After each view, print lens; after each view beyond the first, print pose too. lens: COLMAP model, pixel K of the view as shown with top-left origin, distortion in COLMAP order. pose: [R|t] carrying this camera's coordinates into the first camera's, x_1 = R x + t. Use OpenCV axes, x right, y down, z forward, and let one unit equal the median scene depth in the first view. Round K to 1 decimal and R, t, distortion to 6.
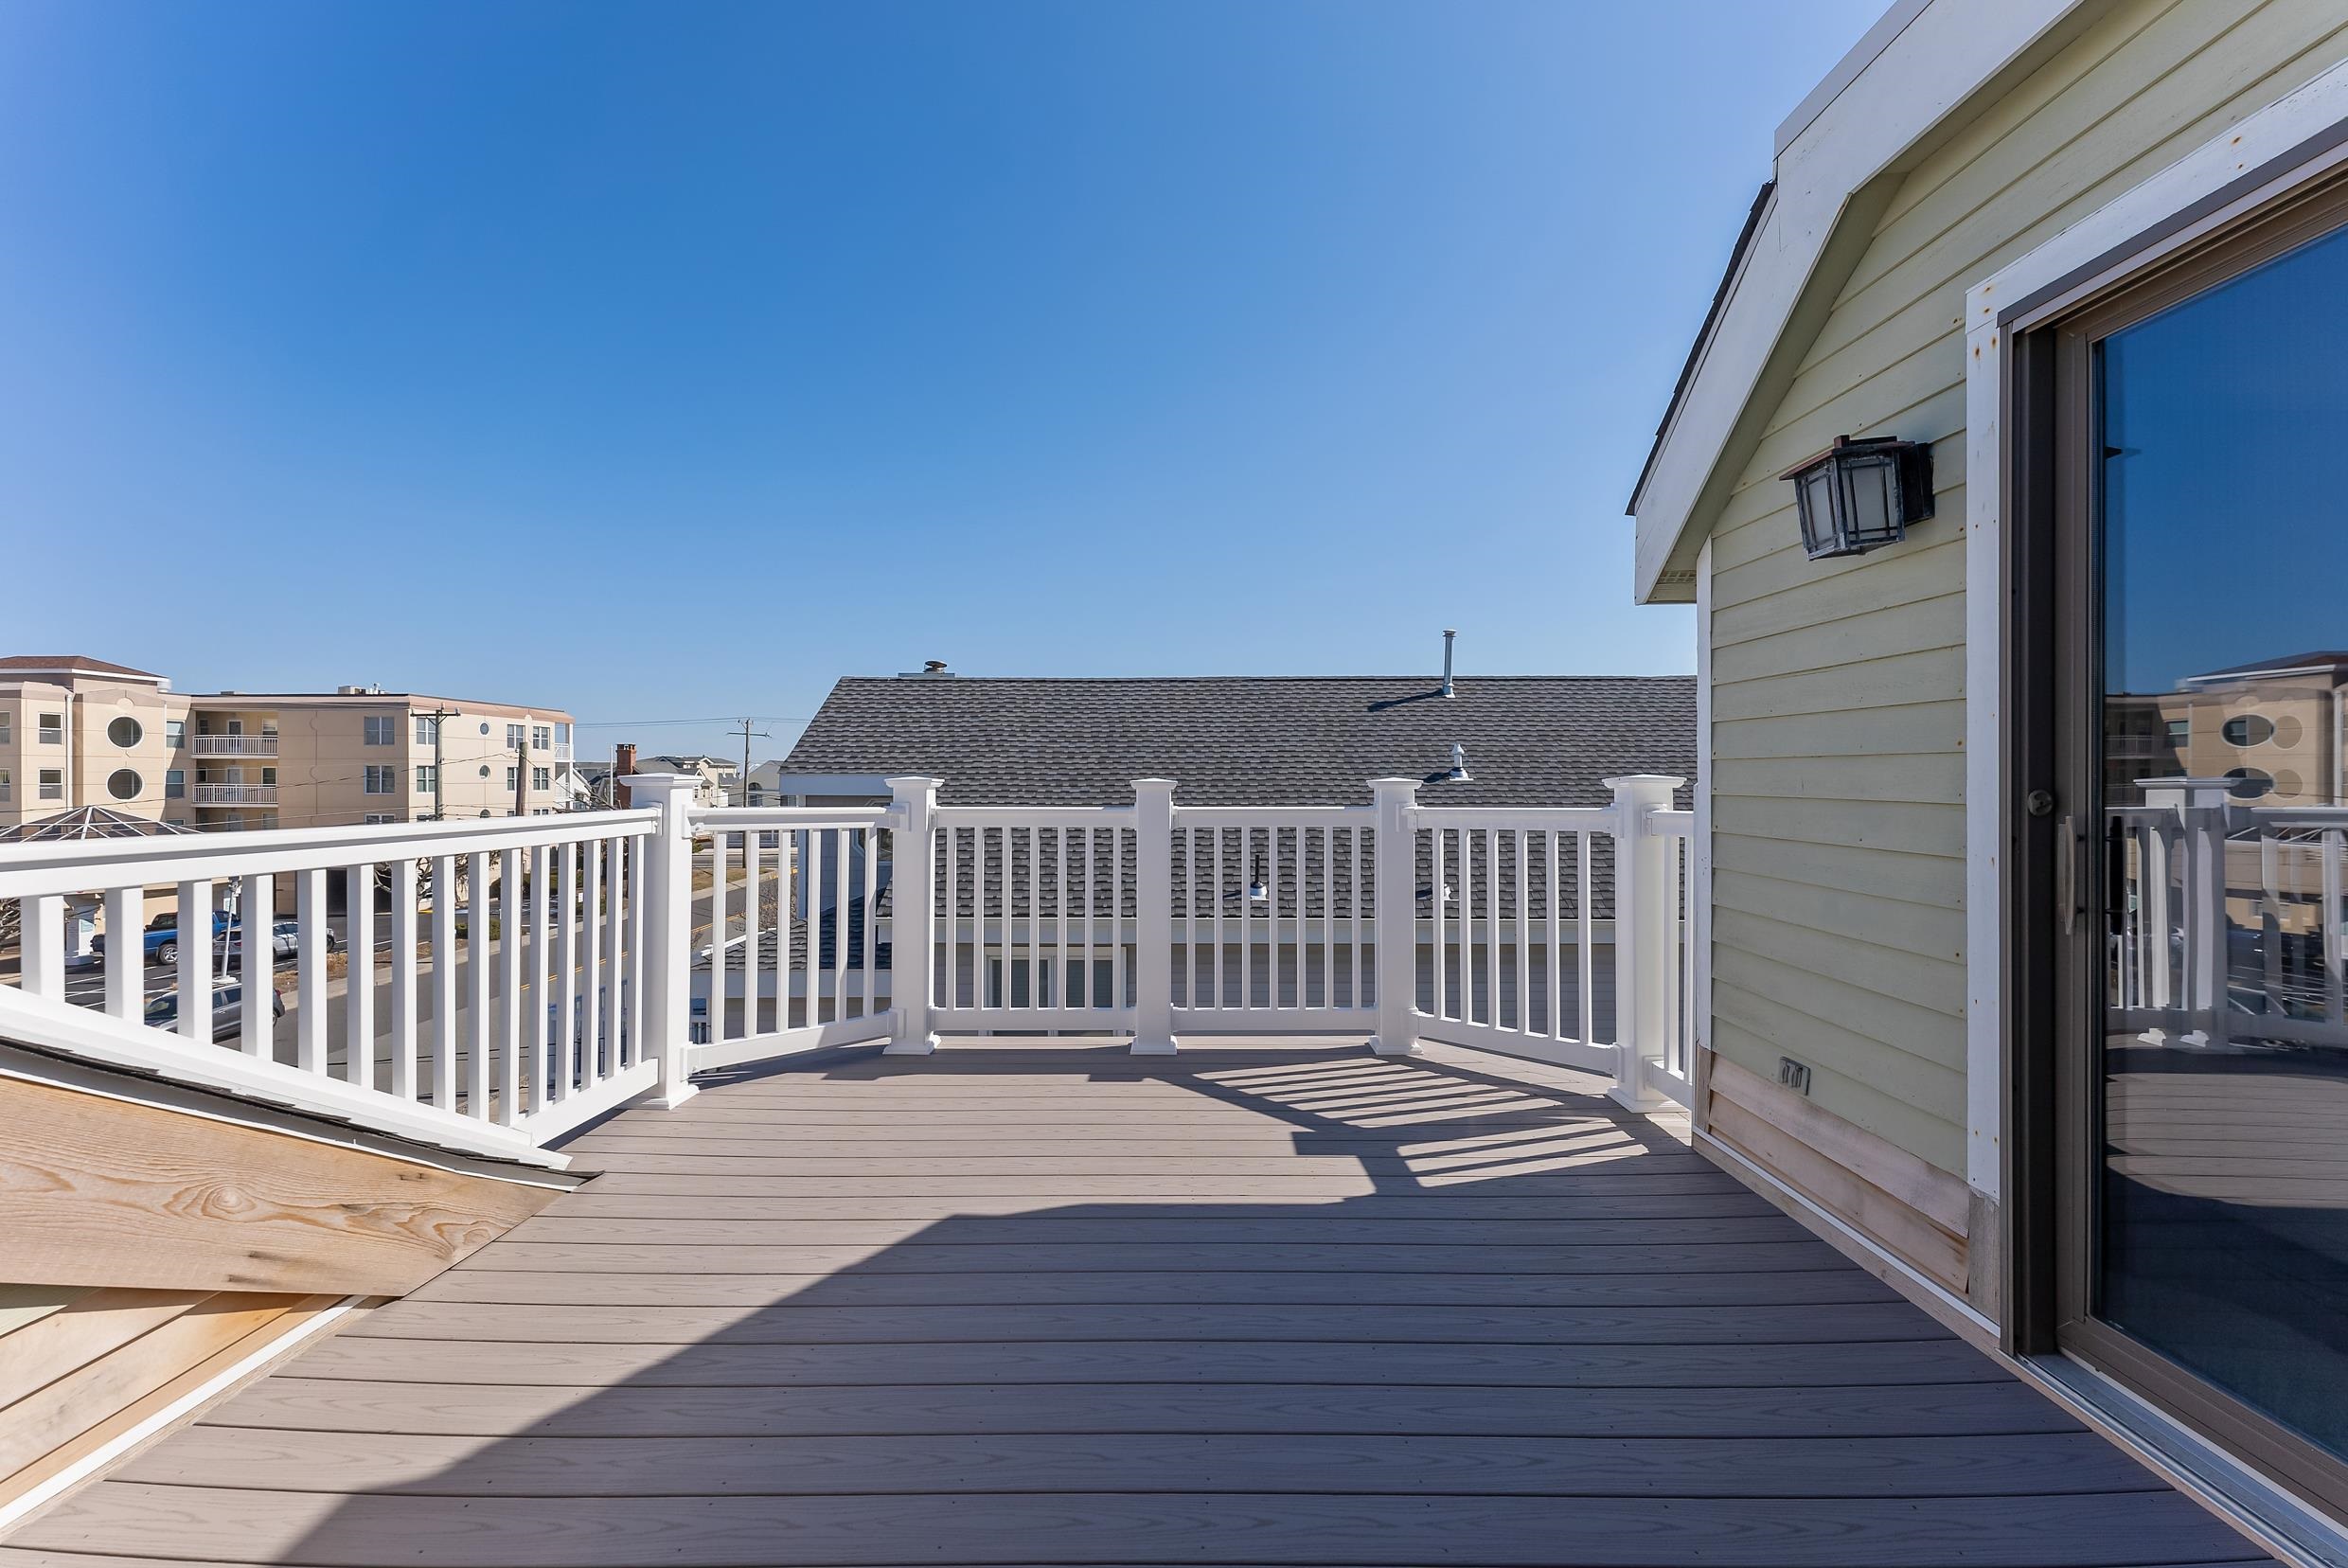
lens RADIAL K [[960.2, 0, 1138.1], [0, 960.2, 778.4], [0, 0, 1]] dist [0.003583, -0.000476]
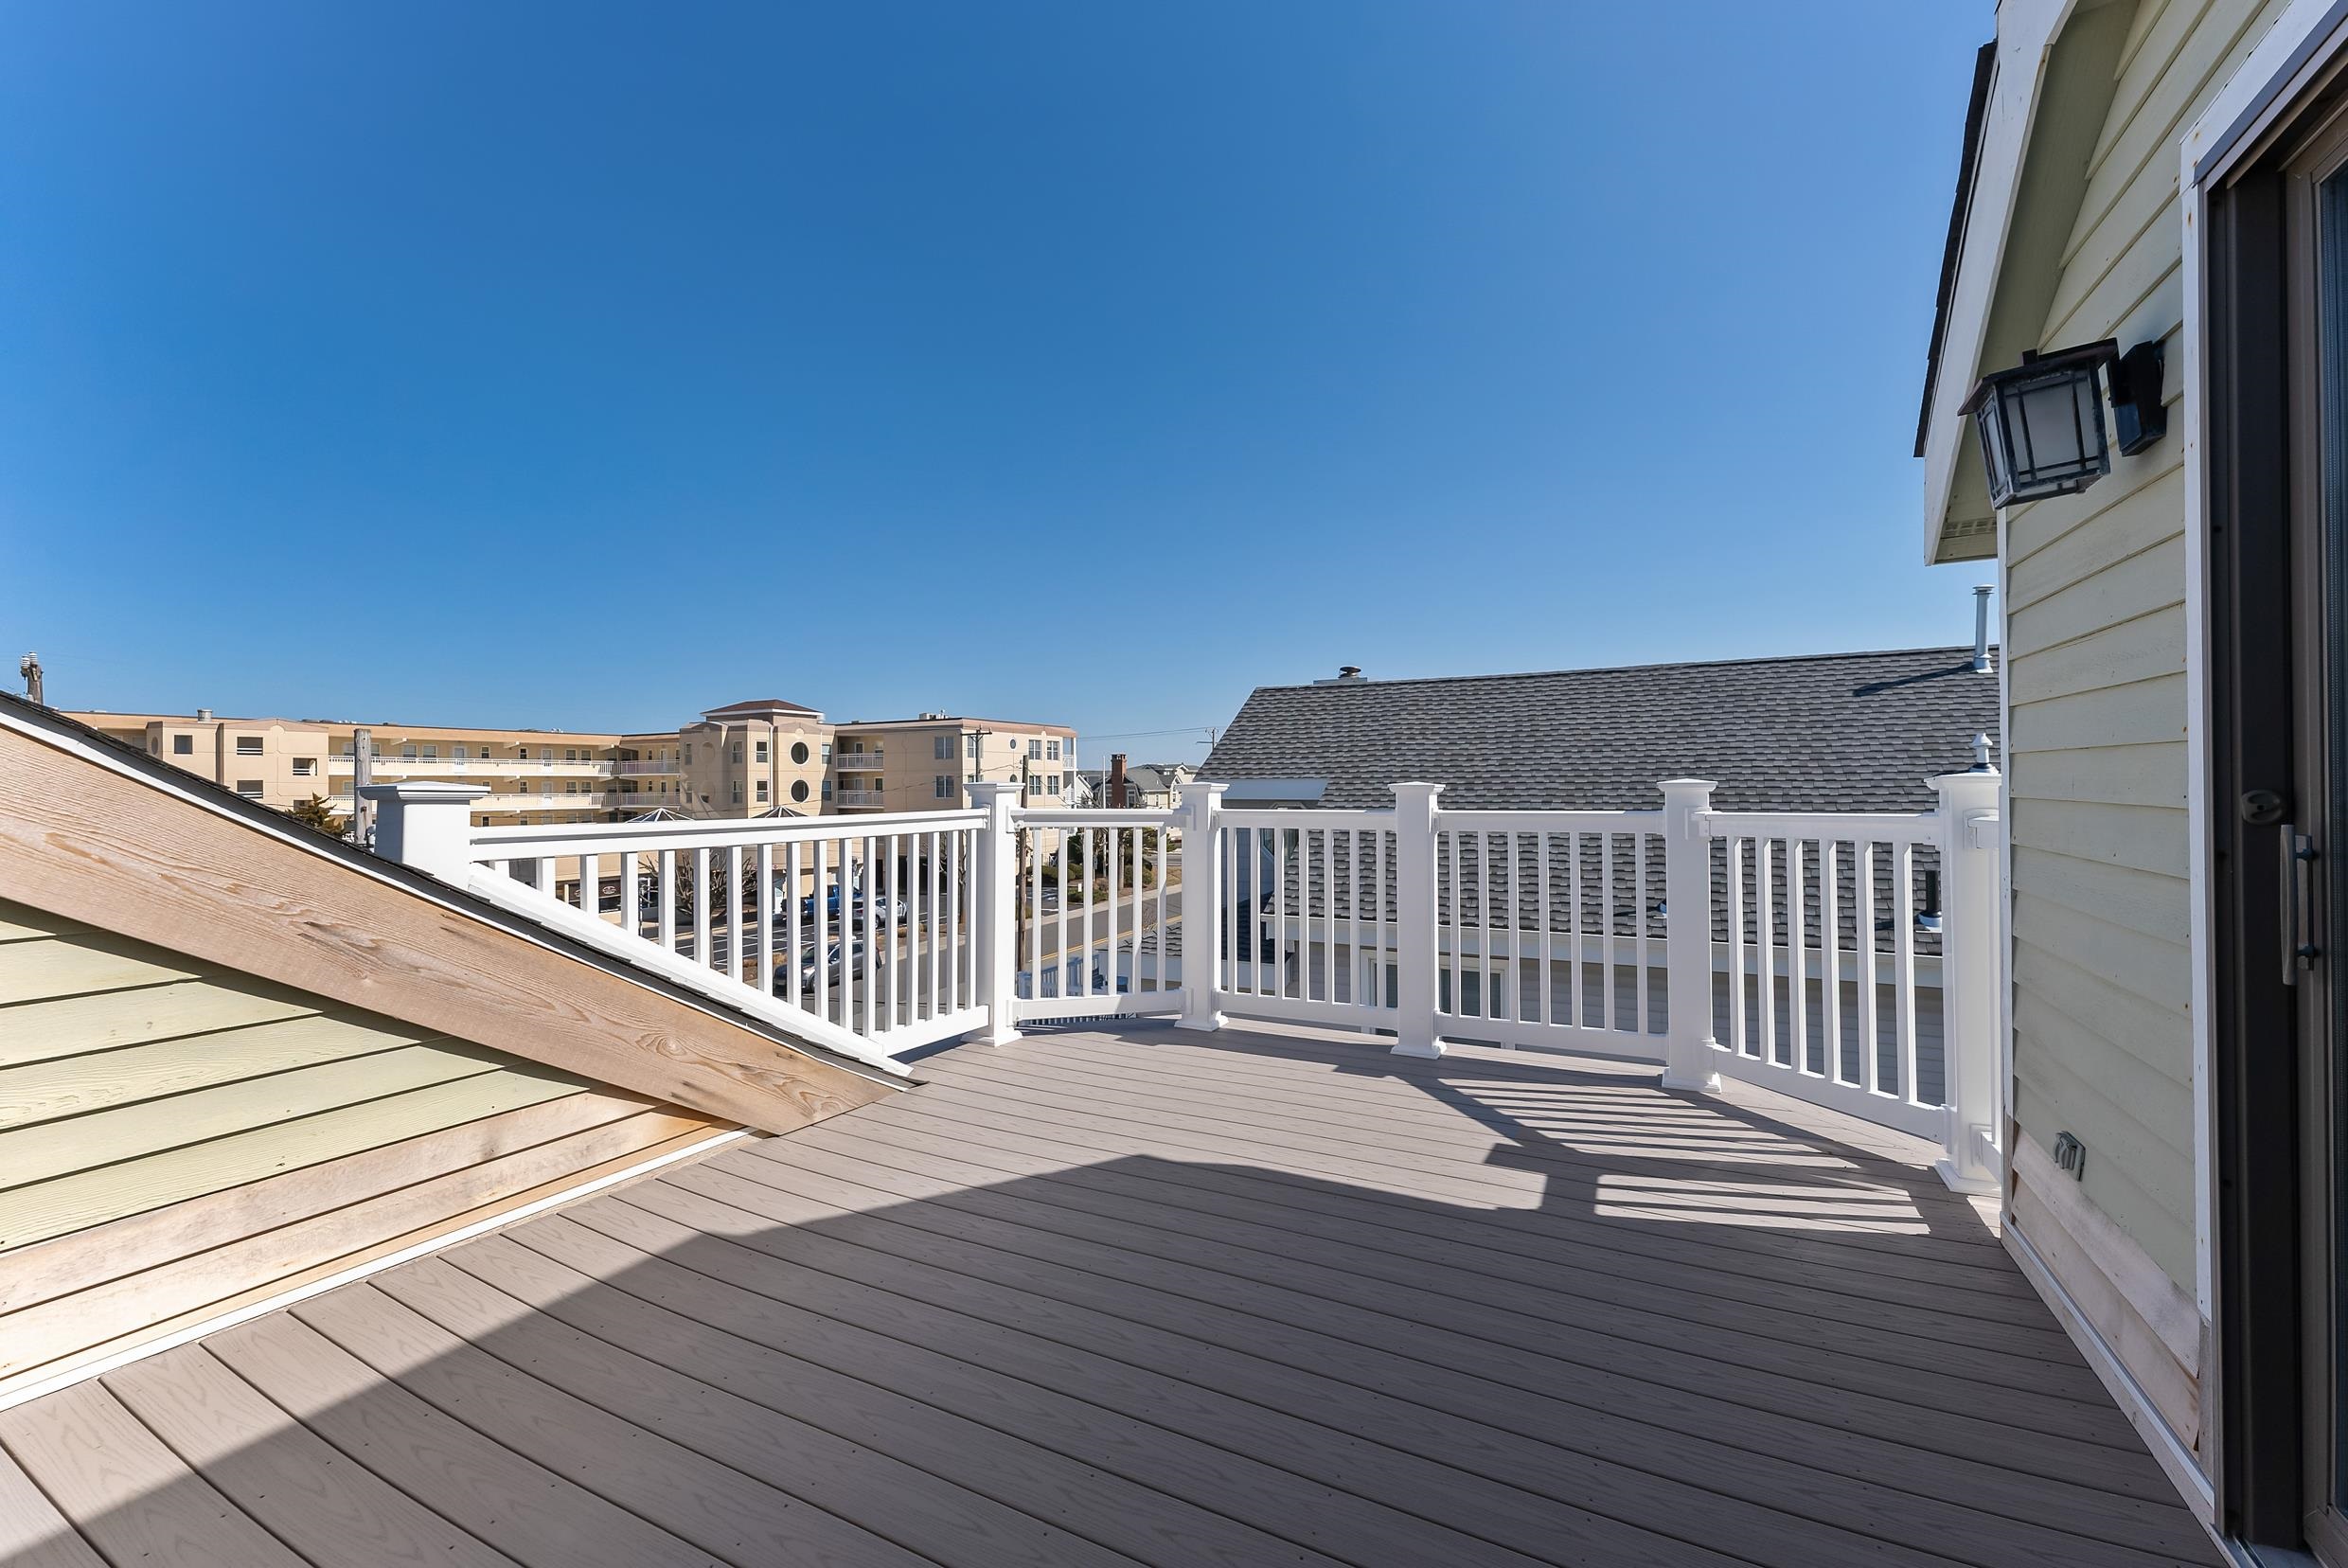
lens RADIAL K [[960.2, 0, 1117.1], [0, 960.2, 782.7], [0, 0, 1]] dist [0.003583, -0.000476]
pose [[0.882319, -0.007634, -0.470590, 0.278087], [0.007758, 0.999969, -0.001674, 0.000156], [0.470588, -0.002174, 0.882350, -0.044421]]
